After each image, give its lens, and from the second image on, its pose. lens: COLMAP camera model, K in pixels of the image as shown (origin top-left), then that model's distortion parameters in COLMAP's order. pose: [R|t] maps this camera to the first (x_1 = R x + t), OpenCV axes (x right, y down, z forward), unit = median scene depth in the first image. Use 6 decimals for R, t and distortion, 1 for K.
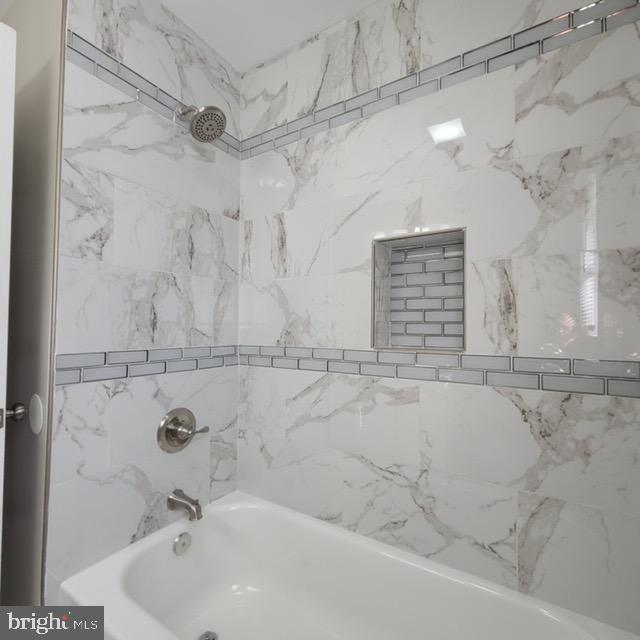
lens RADIAL K [[351.4, 0, 322.4], [0, 351.4, 320.8], [0, 0, 1]] dist [0.002279, -0.001703]
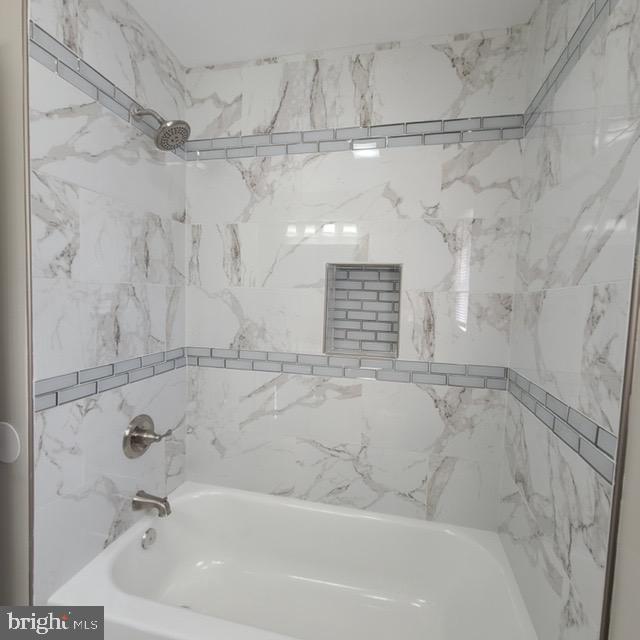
lens RADIAL K [[351.4, 0, 322.5], [0, 351.4, 320.9], [0, 0, 1]] dist [0.002279, -0.001703]
pose [[0.941442, -0.003575, 0.337157, -0.272943], [-0.028235, 0.995596, 0.089397, -0.143411], [-0.335992, -0.093682, 0.937194, -0.124053]]
